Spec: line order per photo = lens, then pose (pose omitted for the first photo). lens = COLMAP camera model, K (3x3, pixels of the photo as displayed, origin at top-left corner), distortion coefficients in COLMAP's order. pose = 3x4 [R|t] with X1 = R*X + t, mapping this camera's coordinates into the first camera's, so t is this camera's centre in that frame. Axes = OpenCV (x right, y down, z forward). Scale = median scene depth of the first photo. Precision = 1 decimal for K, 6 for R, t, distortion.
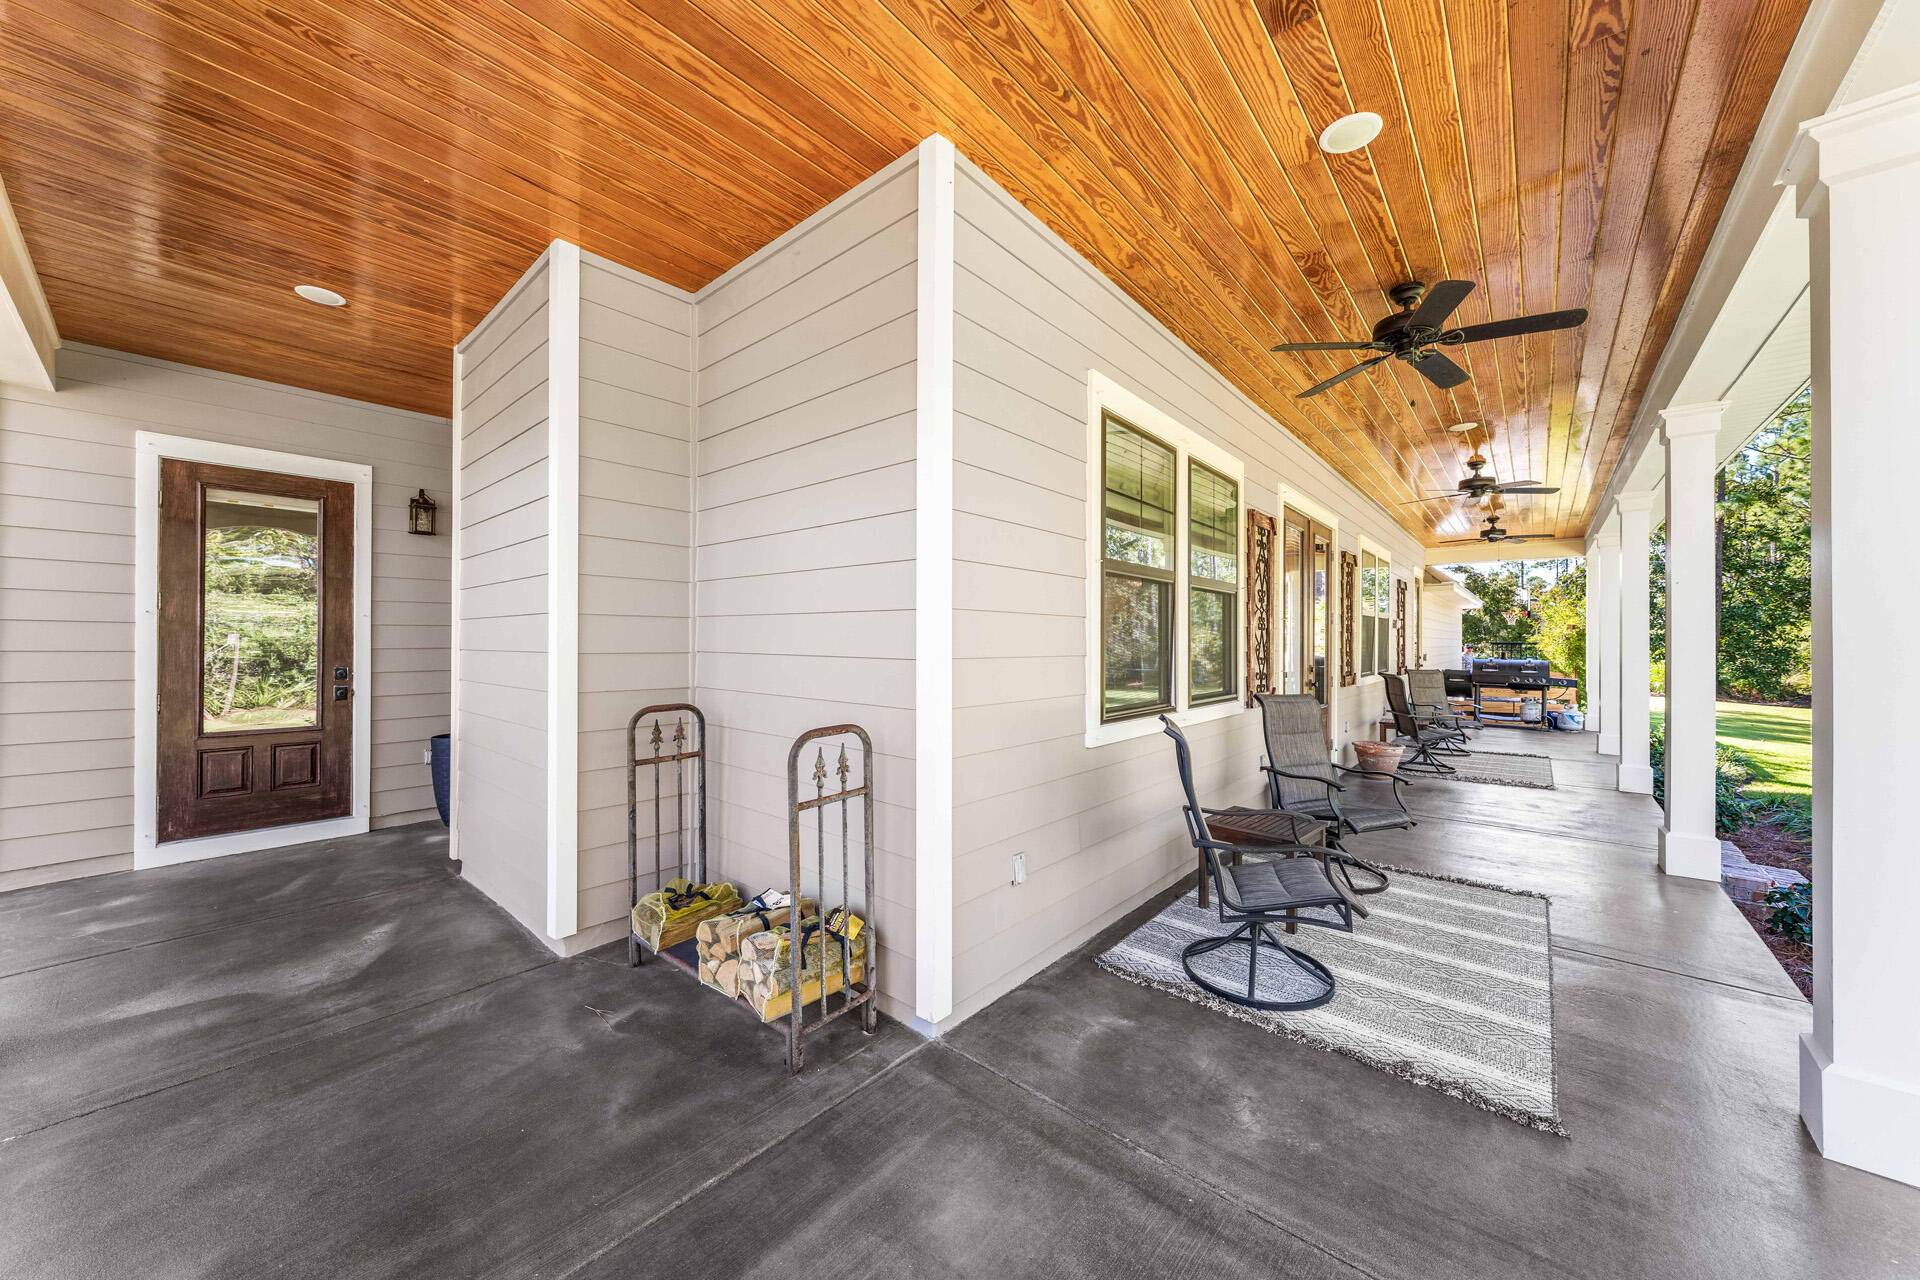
lens RADIAL K [[665.2, 0, 962.4], [0, 665.2, 638.6], [0, 0, 1]] dist [-0.005730, -0.000014]
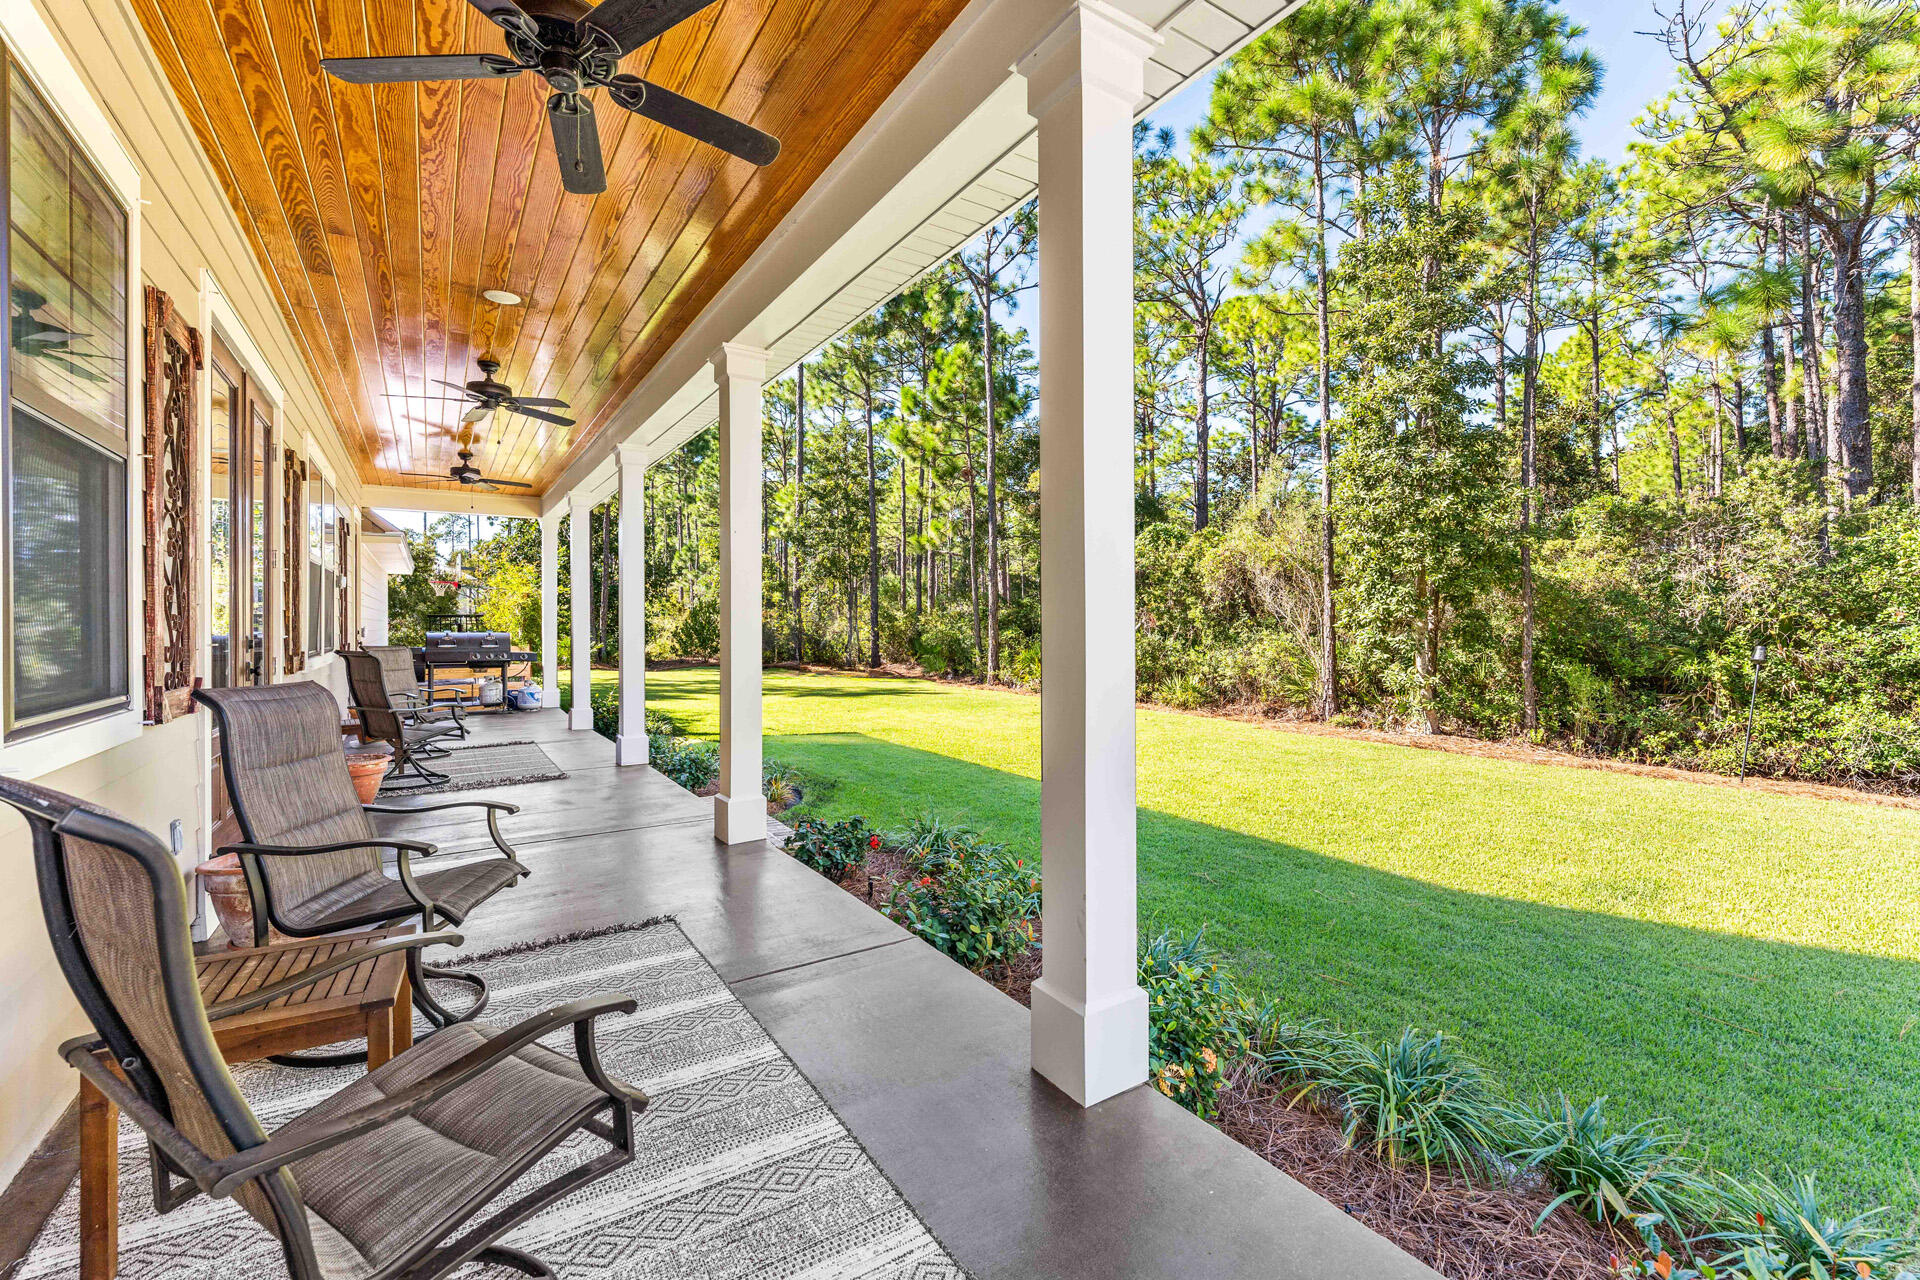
lens RADIAL K [[808.9, 0, 947.5], [0, 808.9, 616.4], [0, 0, 1]] dist [0.002623, 0.000212]
pose [[0.281897, 0.000351, 0.959445, 0.040659], [0.002405, 0.999997, -0.001073, 0.024591], [-0.959442, 0.002610, 0.281895, 0.242458]]
